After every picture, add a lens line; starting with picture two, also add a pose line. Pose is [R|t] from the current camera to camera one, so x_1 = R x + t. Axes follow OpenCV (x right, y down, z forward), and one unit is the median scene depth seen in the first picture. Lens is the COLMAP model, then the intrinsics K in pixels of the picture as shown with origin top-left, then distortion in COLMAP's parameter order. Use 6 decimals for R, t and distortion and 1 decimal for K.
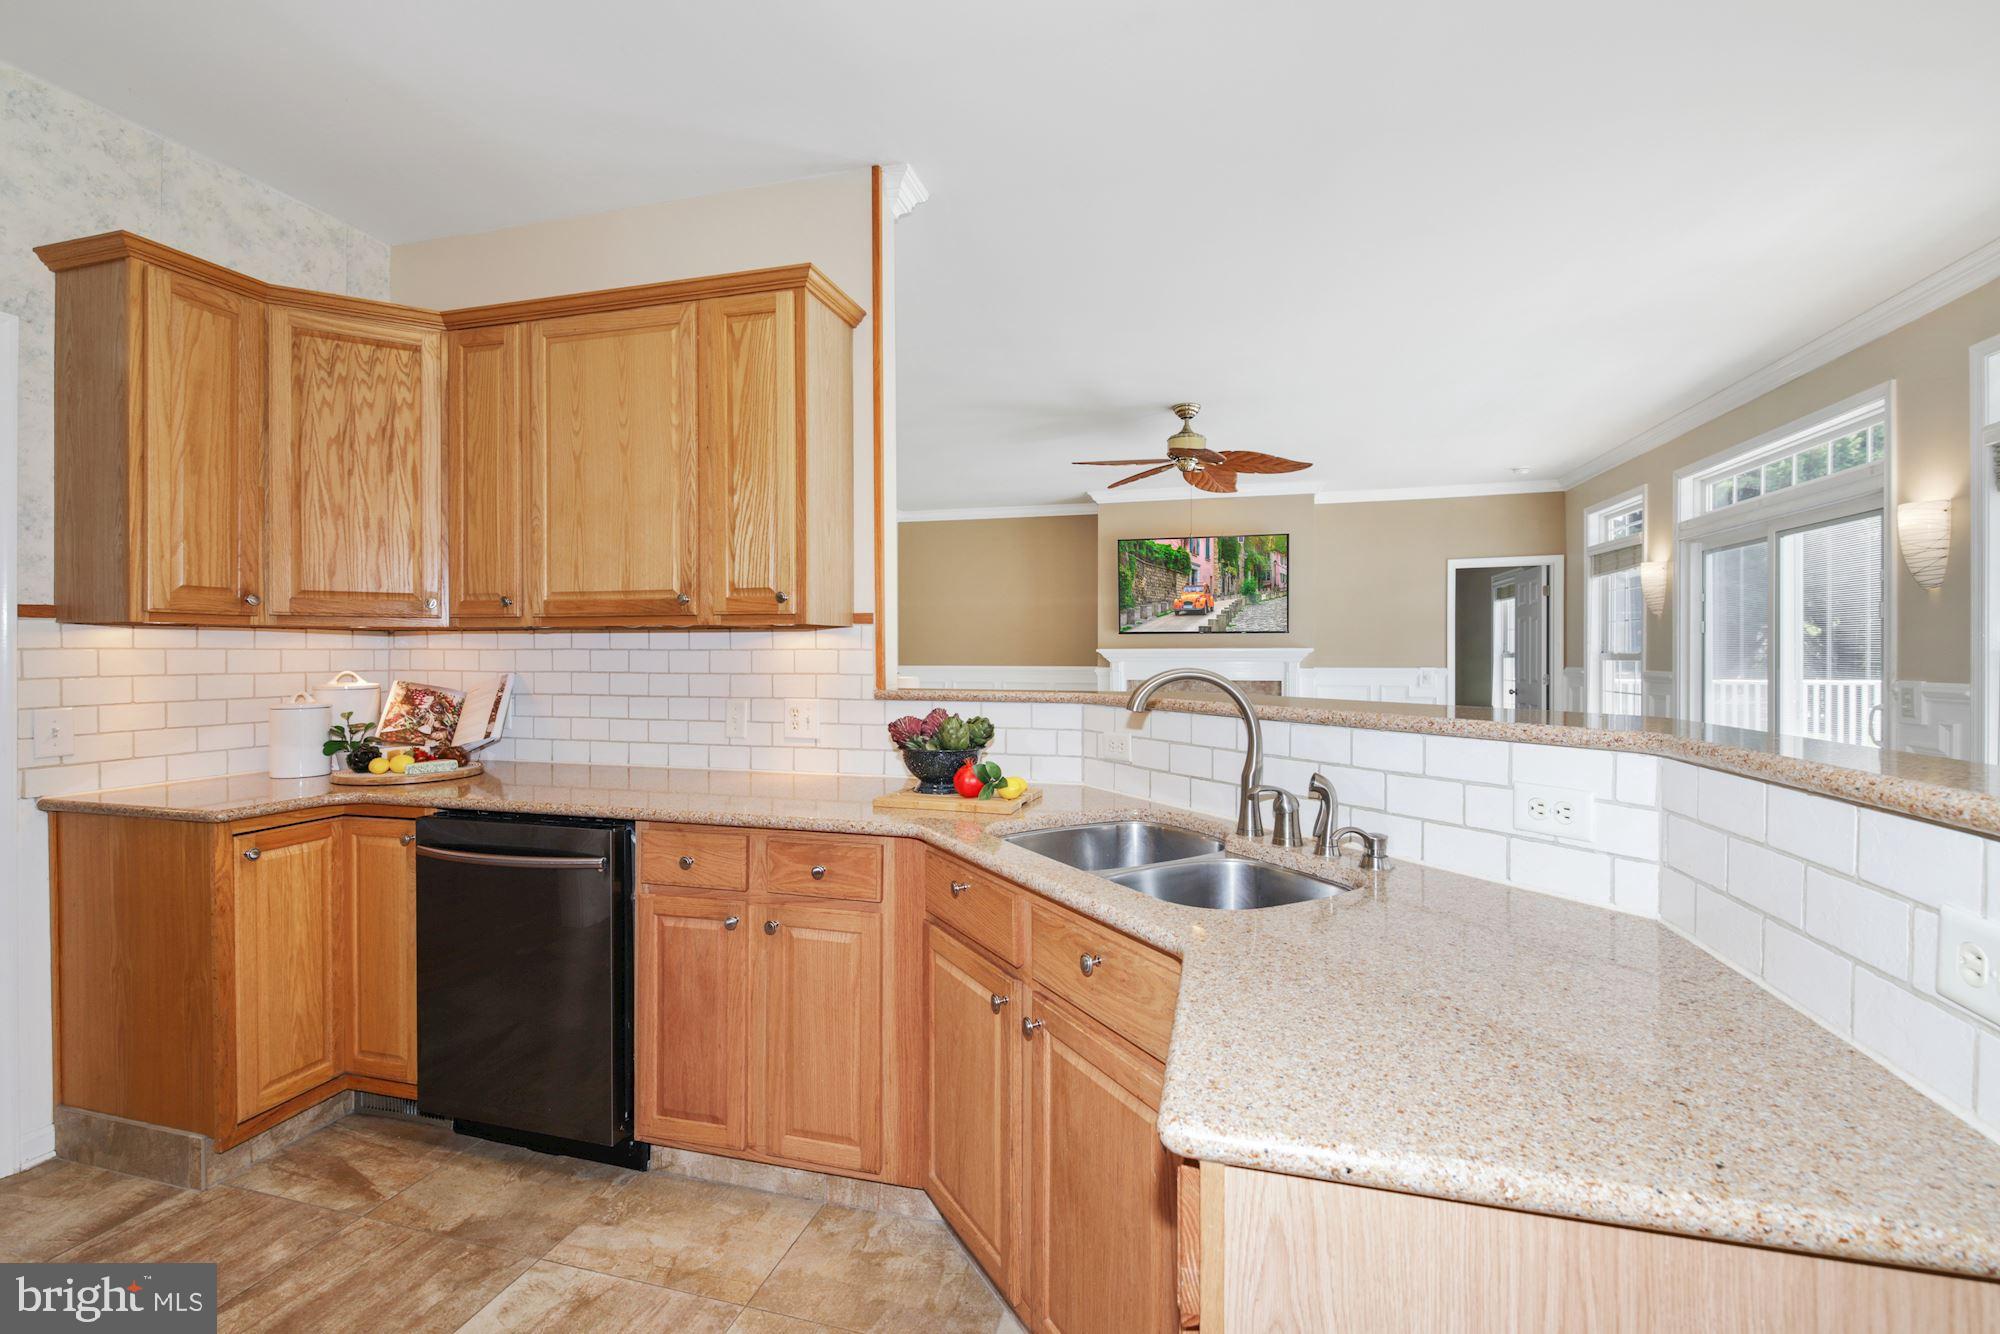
lens RADIAL K [[841.7, 0, 1004.7], [0, 841.7, 655.6], [0, 0, 1]] dist [0.012229, -0.007621]
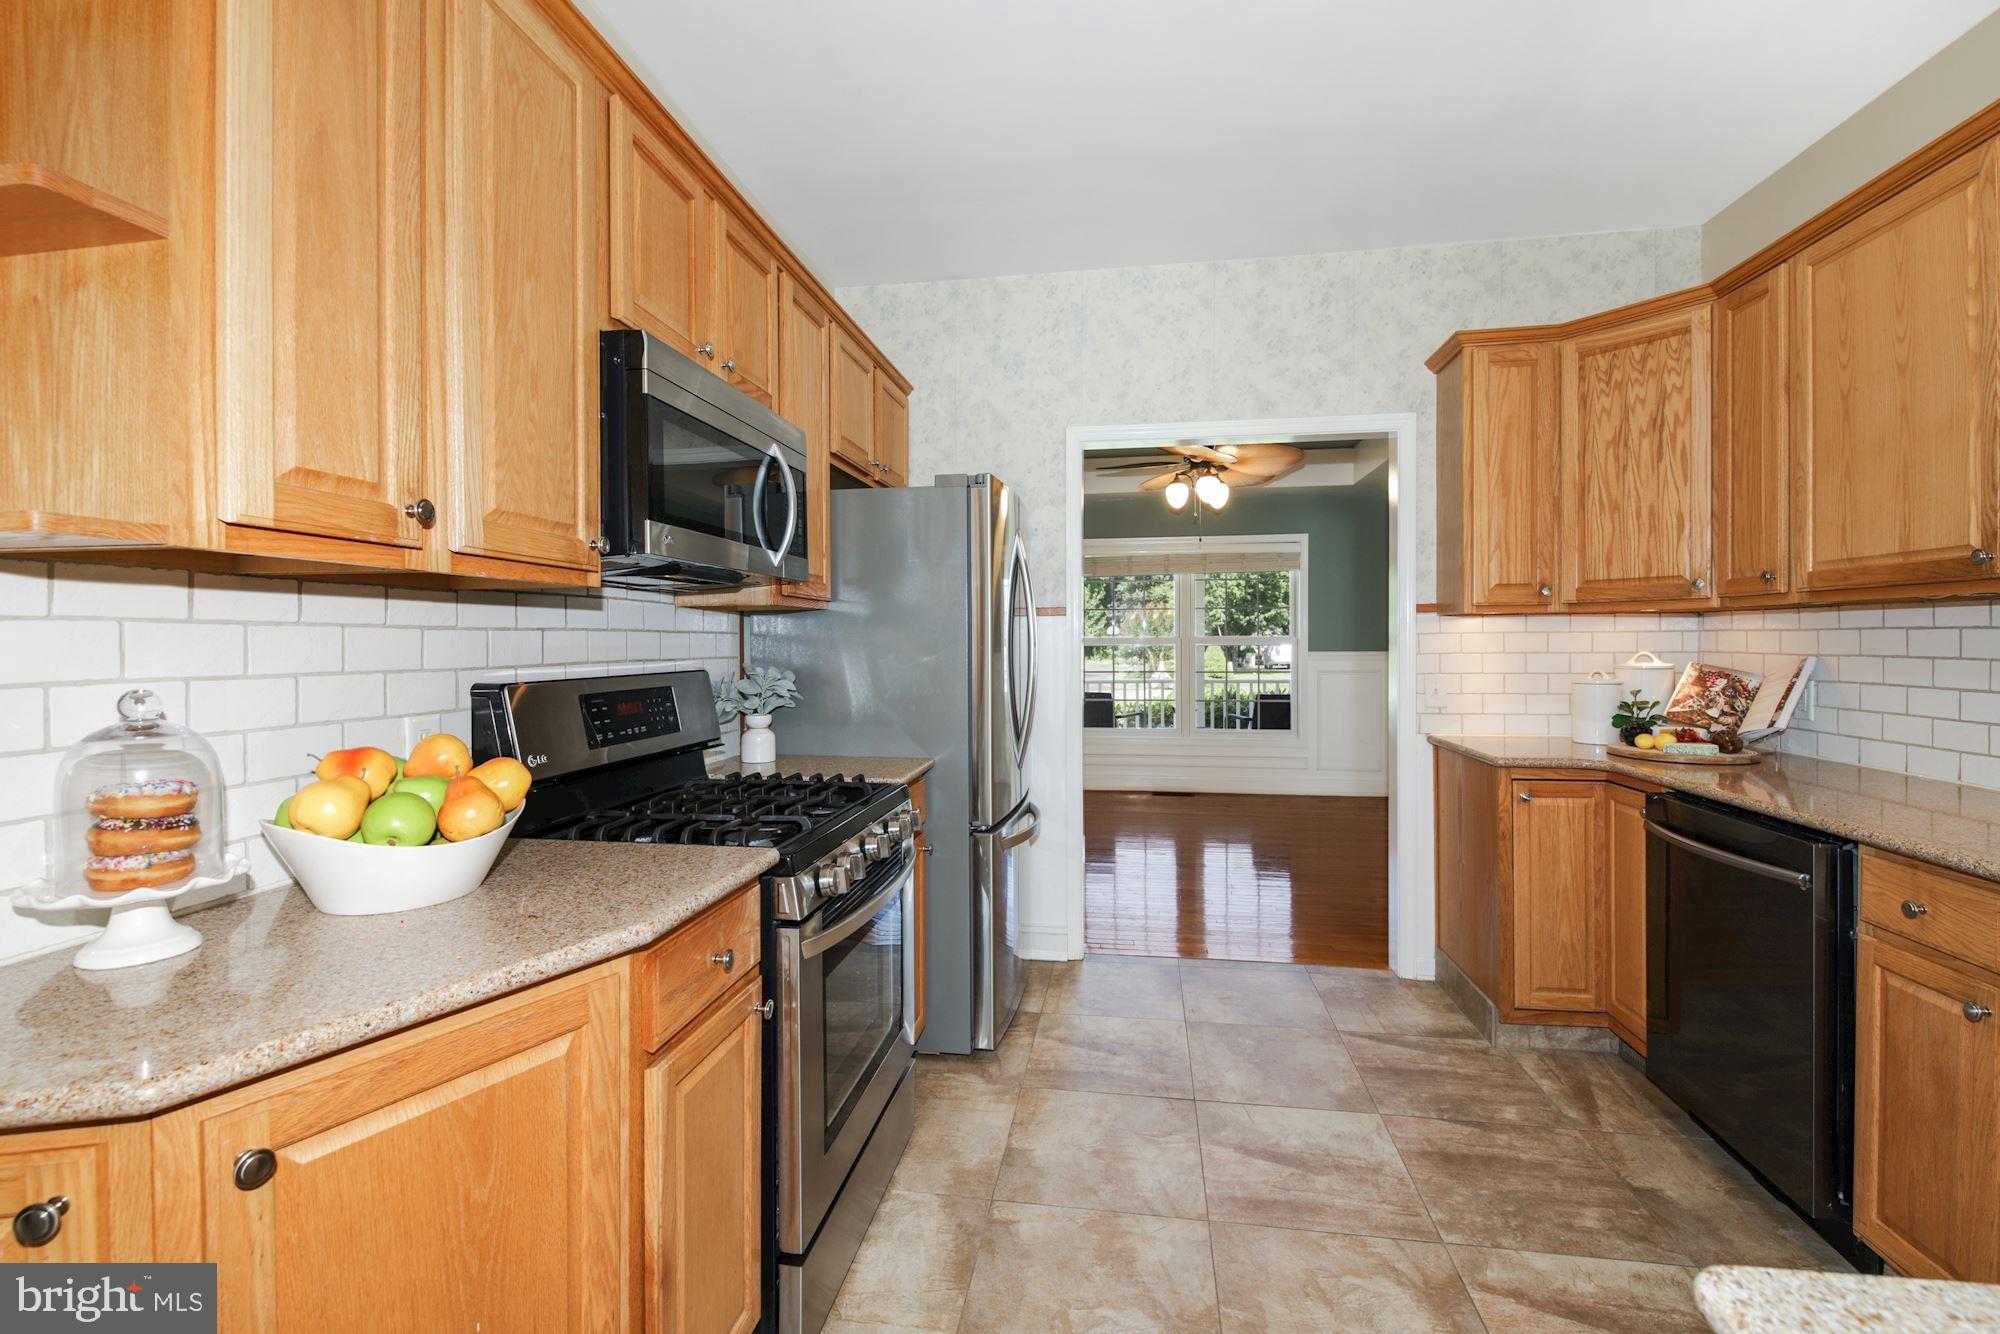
lens RADIAL K [[858.3, 0, 1008.7], [0, 858.3, 651.4], [0, 0, 1]] dist [0.014759, -0.008145]
pose [[0.111399, 0.012122, -0.993702, 0.246229], [0.004779, 0.999908, 0.012734, 0.000249], [0.993764, -0.006167, 0.111330, 0.091179]]
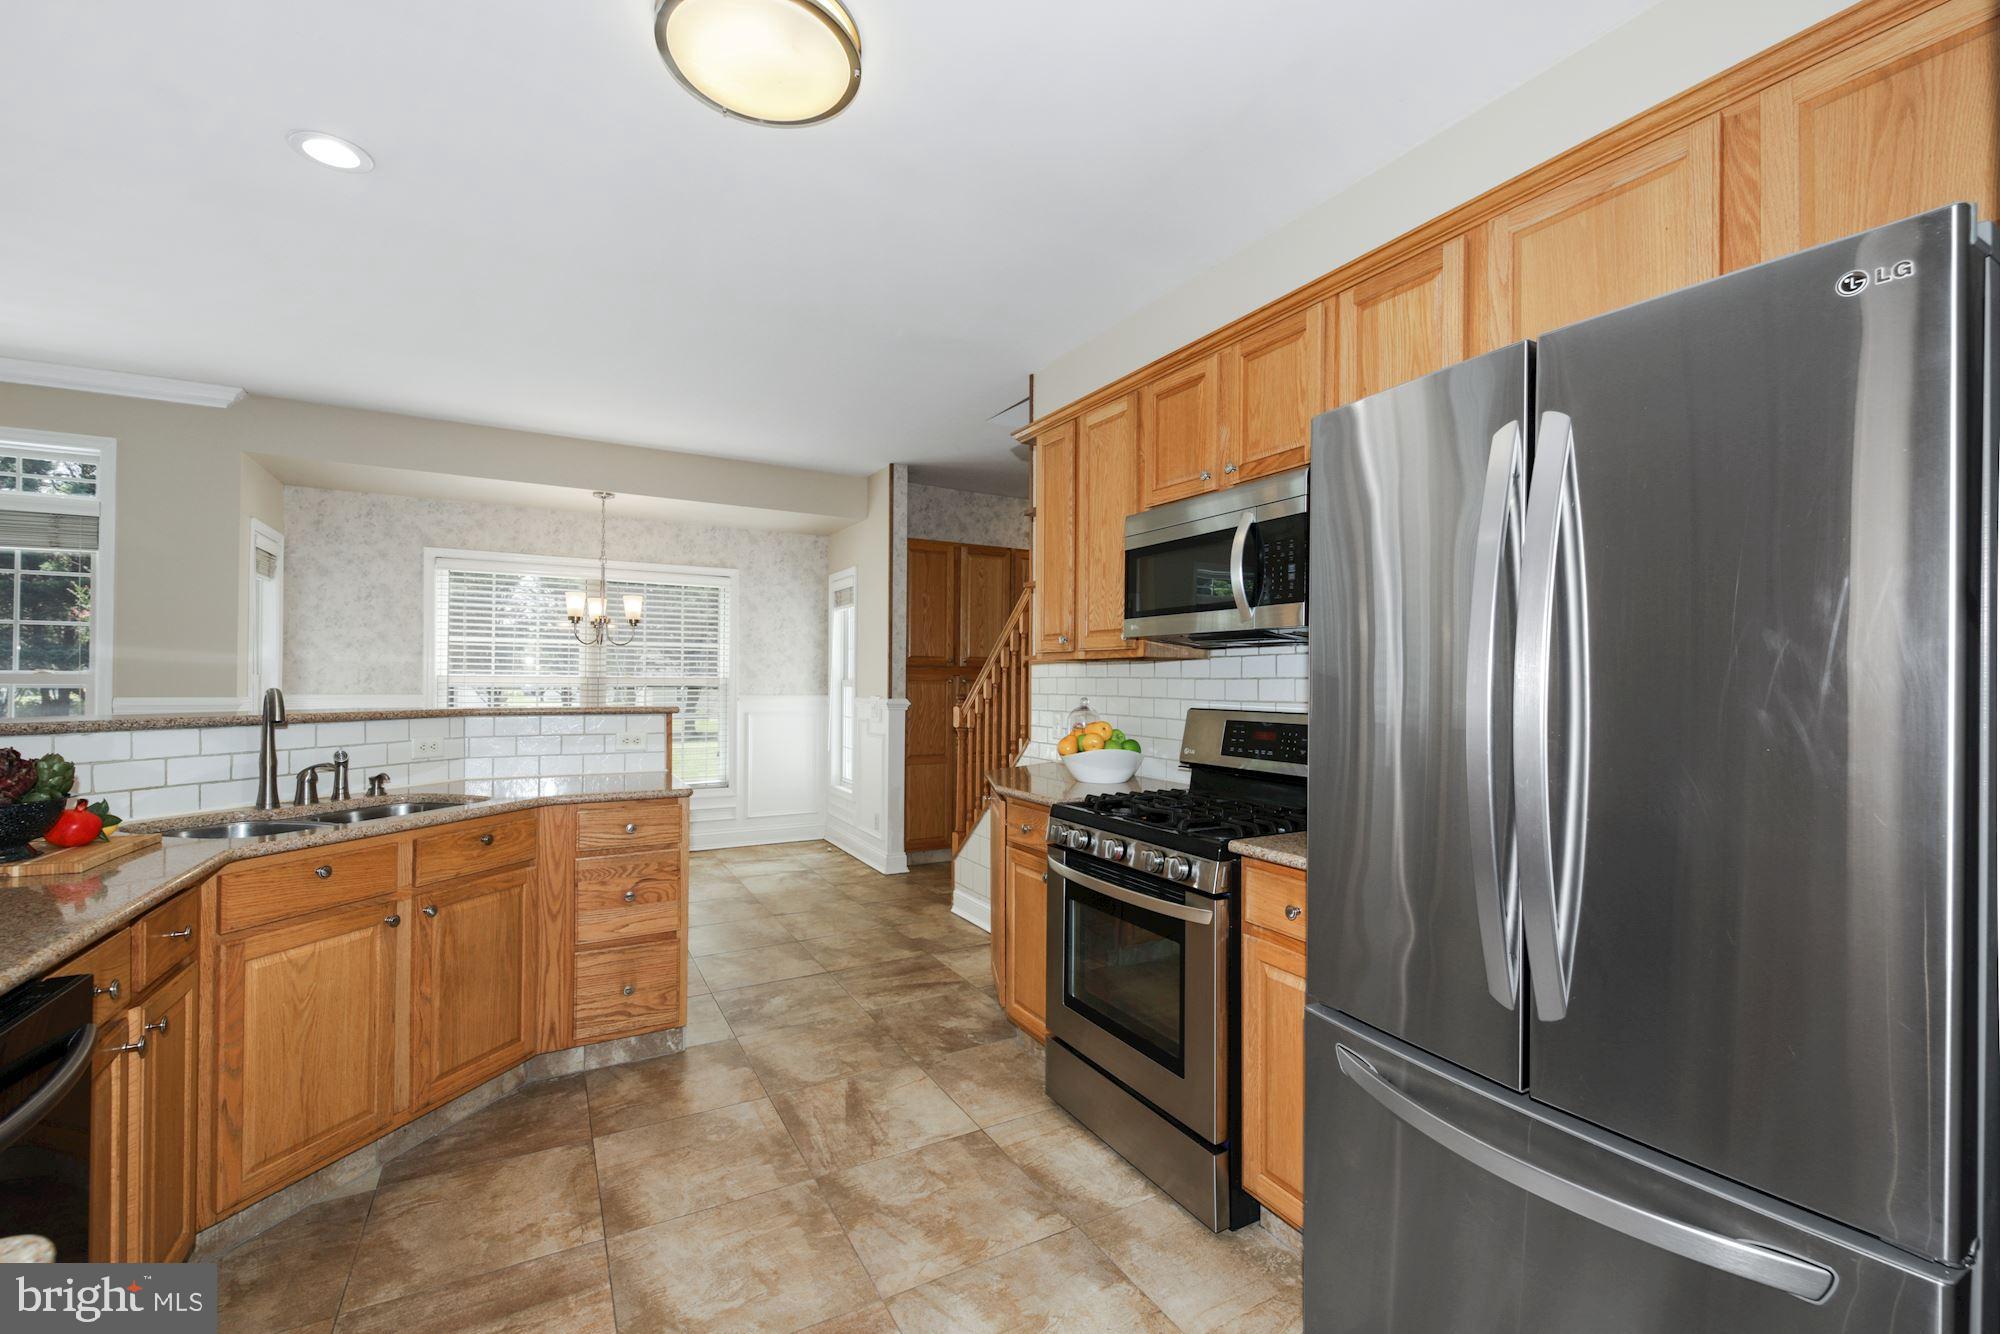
lens RADIAL K [[837.6, 0, 1013.8], [0, 837.6, 685.5], [0, 0, 1]] dist [0.012504, -0.007268]
pose [[-0.705596, -0.000008, 0.708615, -1.125169], [-0.002180, 0.999995, -0.002160, 0.006042], [-0.708611, -0.003069, -0.705592, 0.801089]]
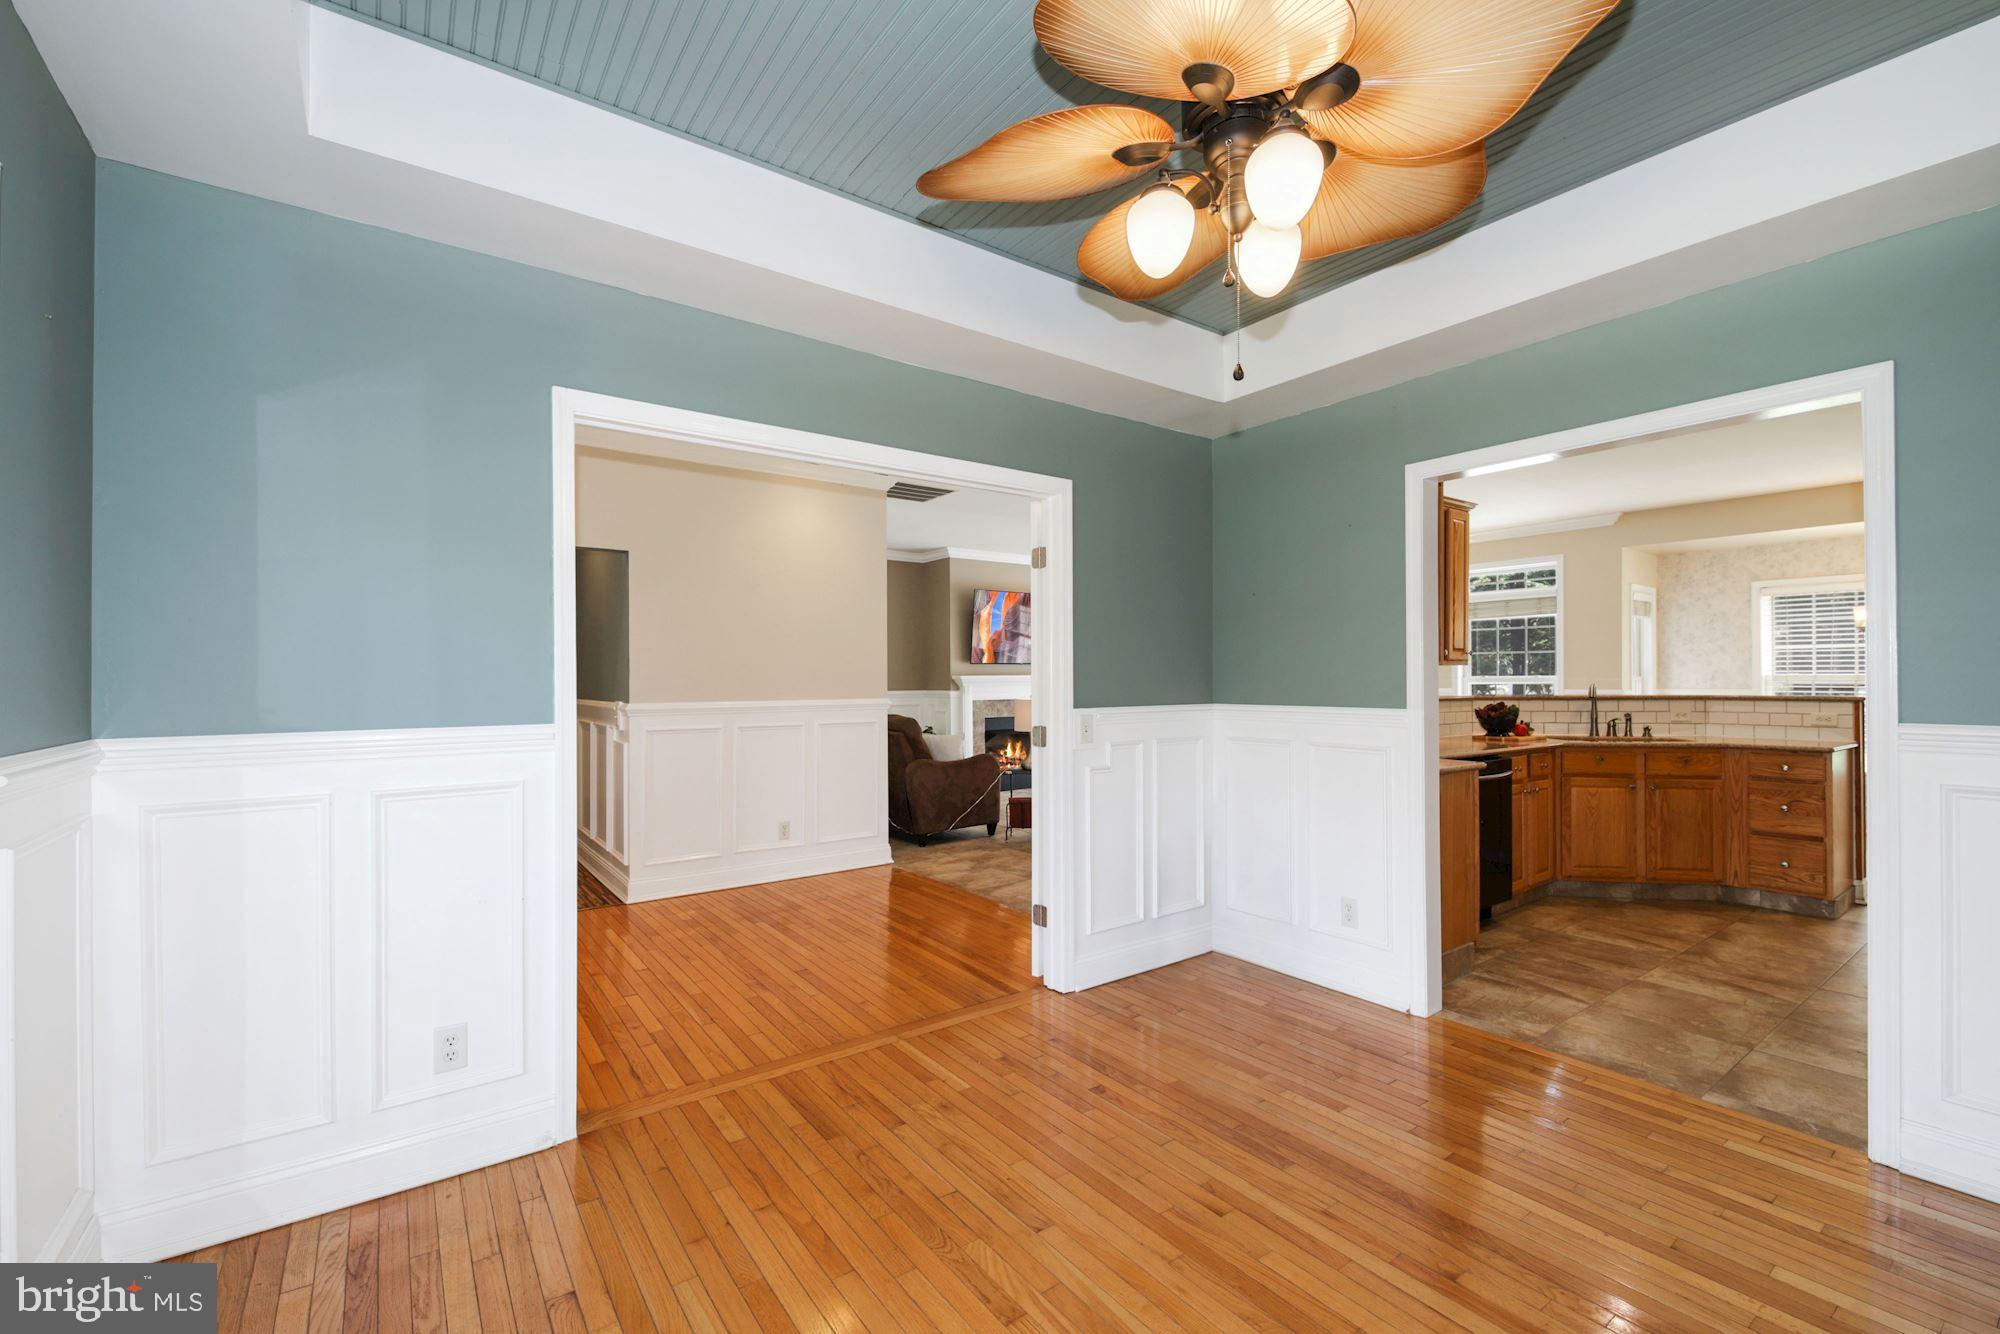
lens RADIAL K [[841.7, 0, 1004.7], [0, 841.7, 655.6], [0, 0, 1]] dist [0.012229, -0.007621]
pose [[0.621829, 0.026565, 0.782703, -2.581576], [-0.000538, 0.999439, -0.033494, 0.009490], [-0.783153, 0.020406, 0.621494, 0.546318]]
